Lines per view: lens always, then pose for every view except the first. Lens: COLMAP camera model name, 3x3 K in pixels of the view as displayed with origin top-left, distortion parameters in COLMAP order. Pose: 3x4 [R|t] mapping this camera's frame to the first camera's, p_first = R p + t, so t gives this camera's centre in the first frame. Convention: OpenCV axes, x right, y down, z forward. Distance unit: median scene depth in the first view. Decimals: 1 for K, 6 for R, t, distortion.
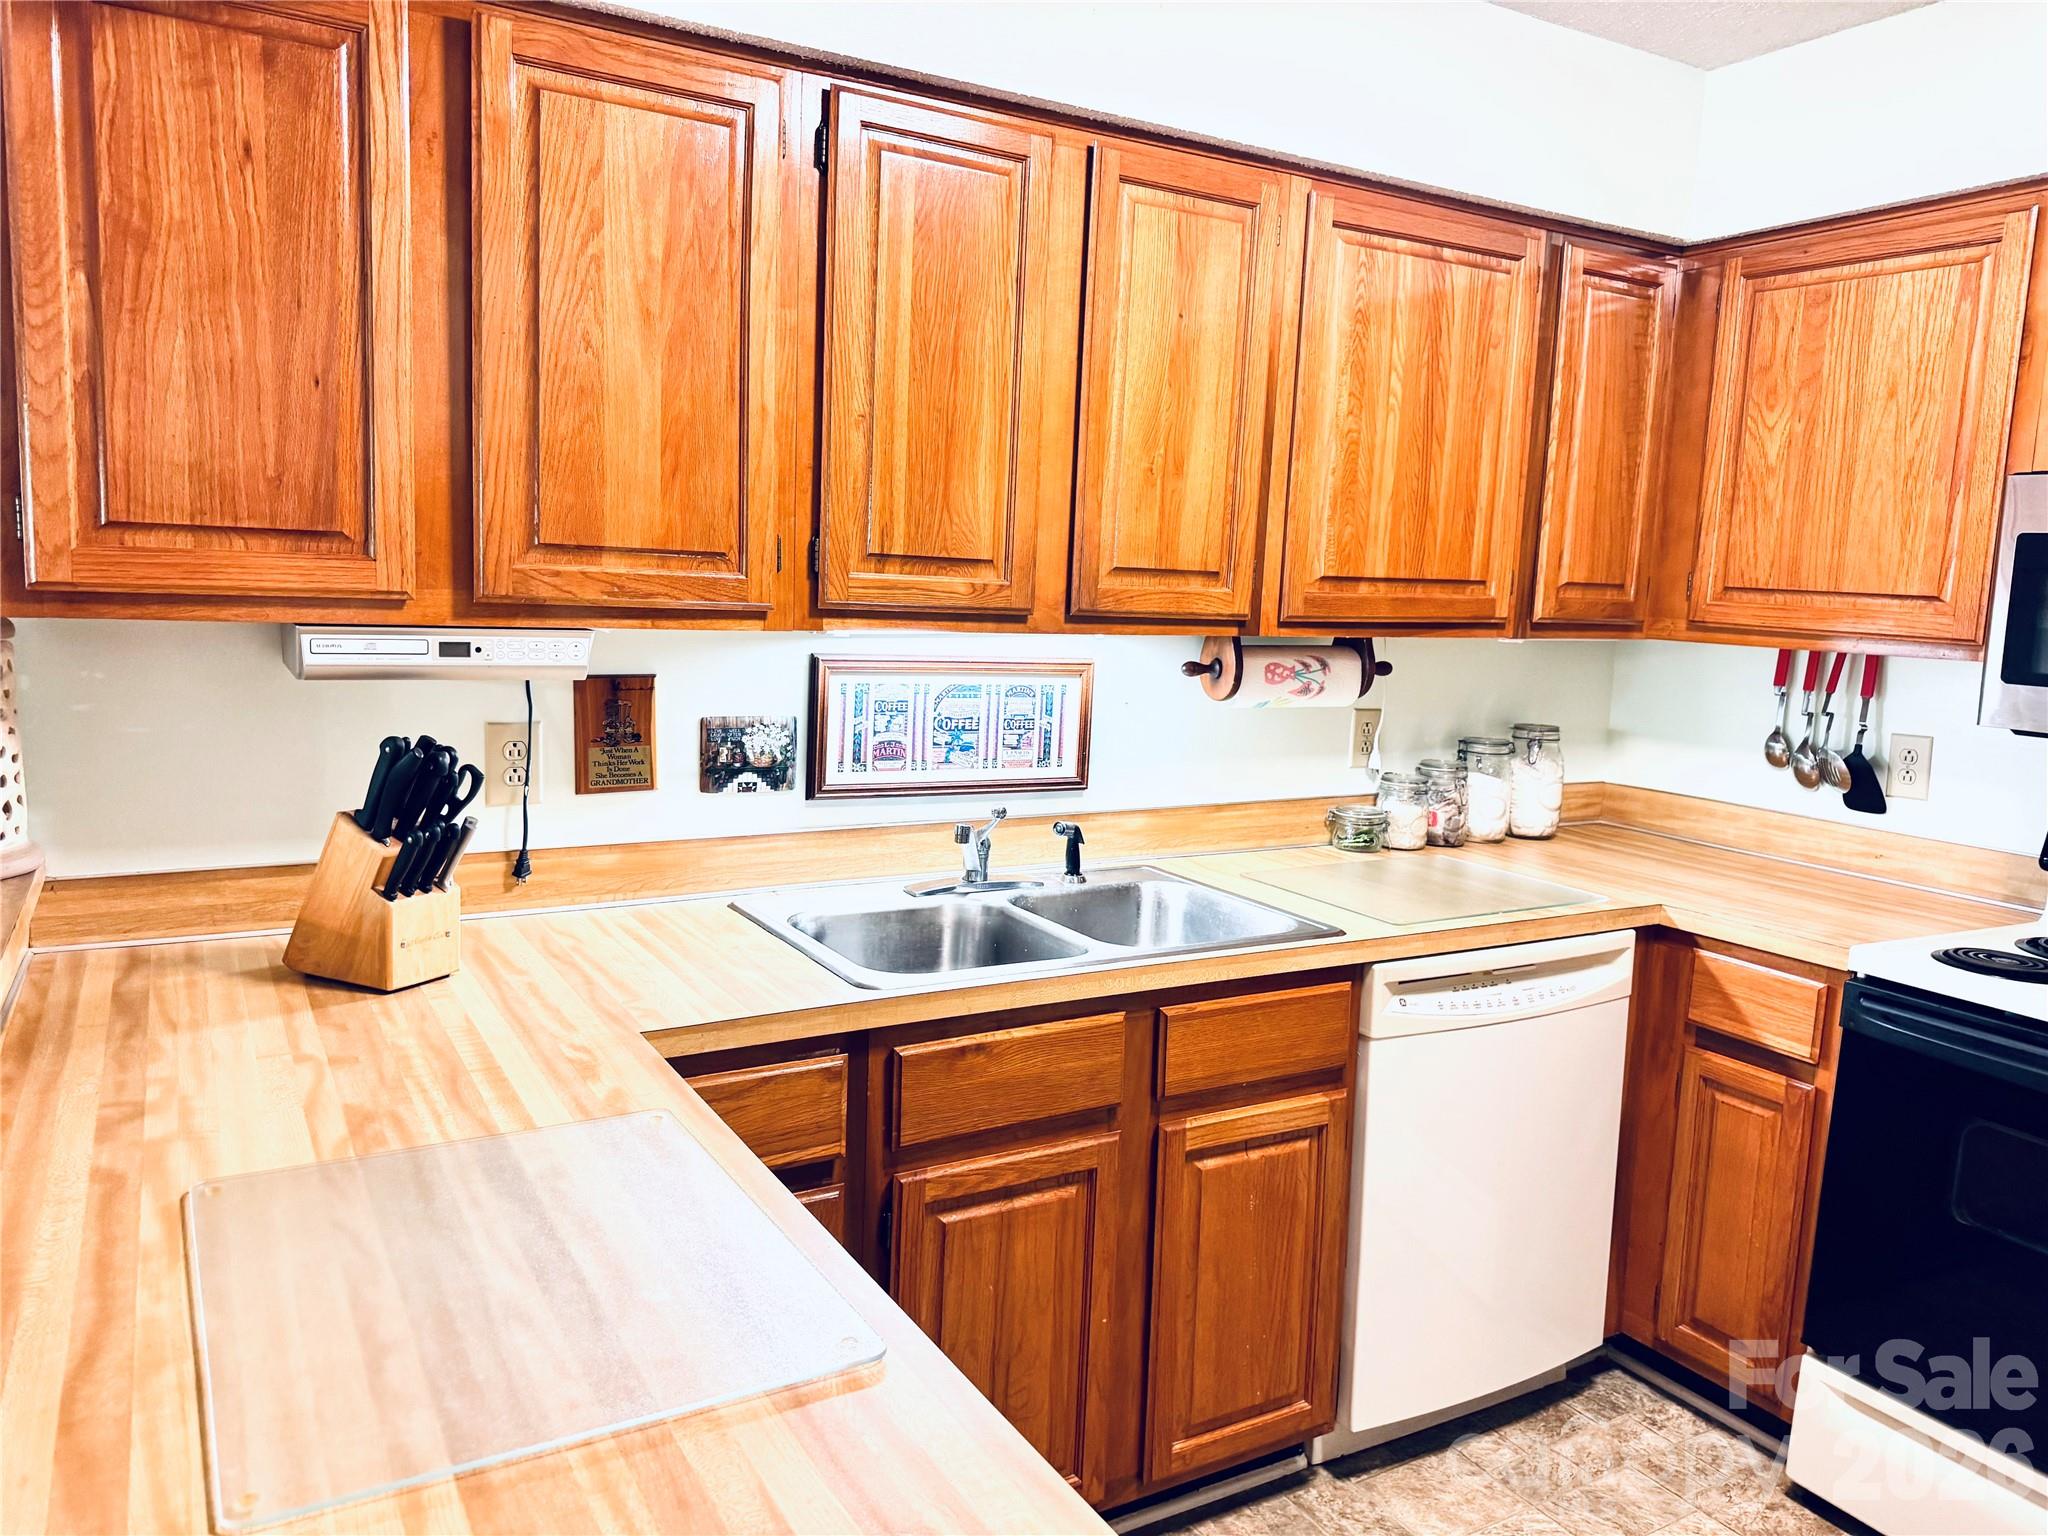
lens RADIAL K [[1474.9, 0, 1022.1], [0, 1474.9, 764.5], [0, 0, 1]] dist [0.049196, -0.038715]
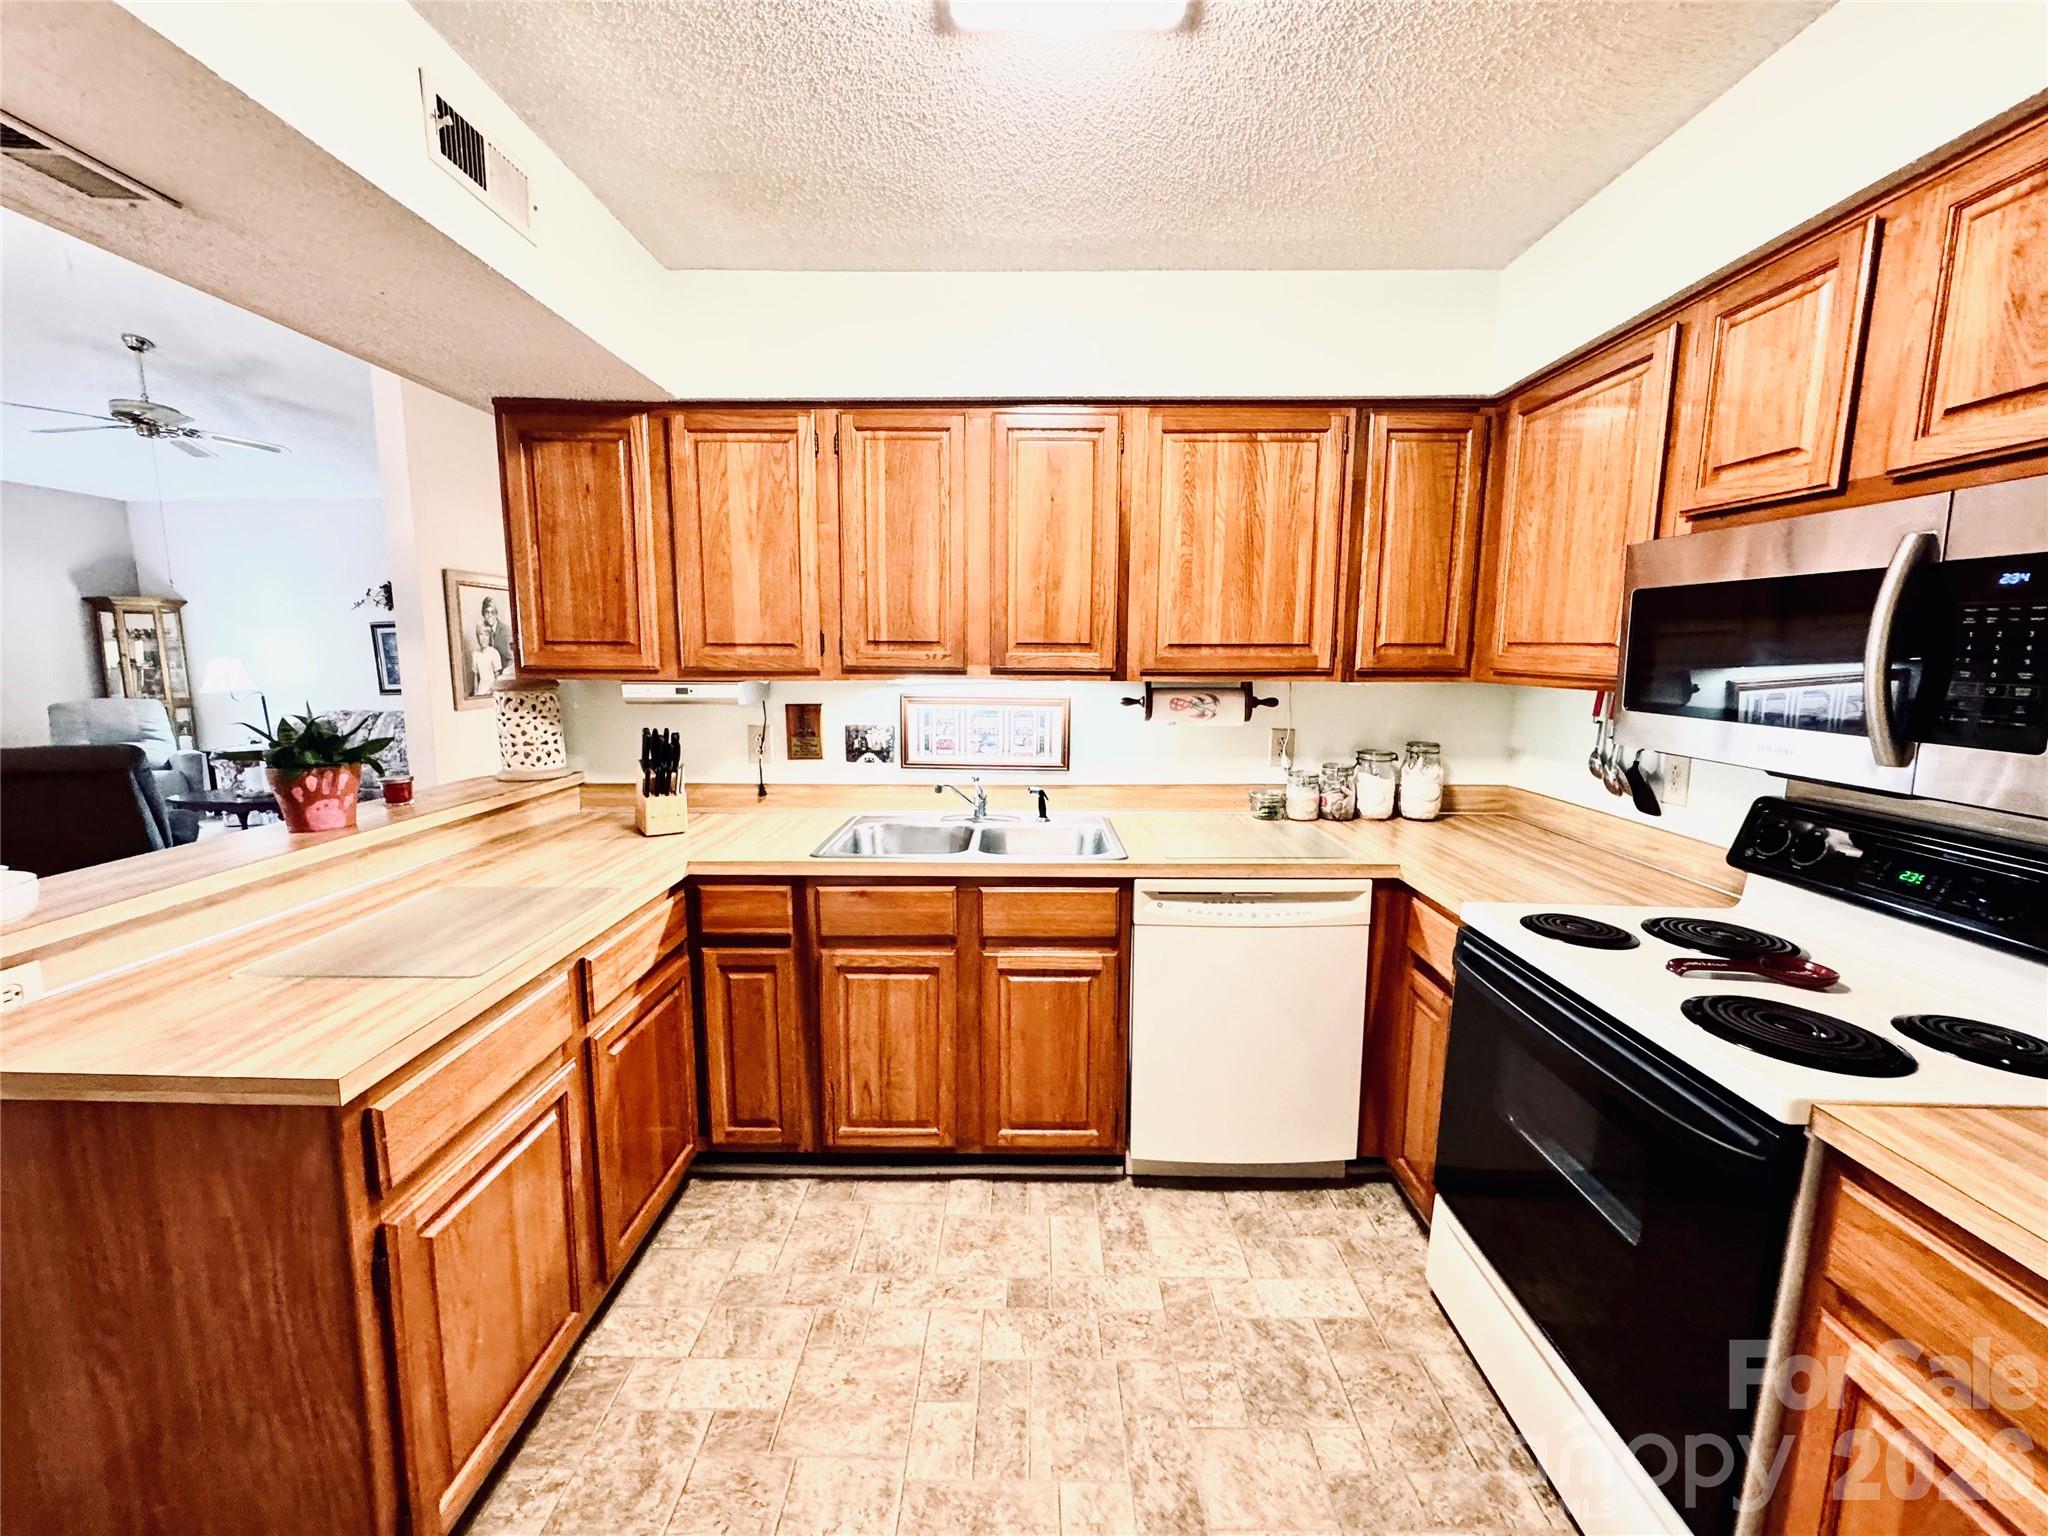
lens RADIAL K [[818.6, 0, 1024.3], [0, 818.6, 768.5], [0, 0, 1]] dist [0.002791, 0.000510]
pose [[0.858053, 0.038148, -0.512142, 0.565415], [-0.037742, 0.999225, 0.011196, 0.006173], [0.512172, 0.009723, 0.858828, 0.145171]]
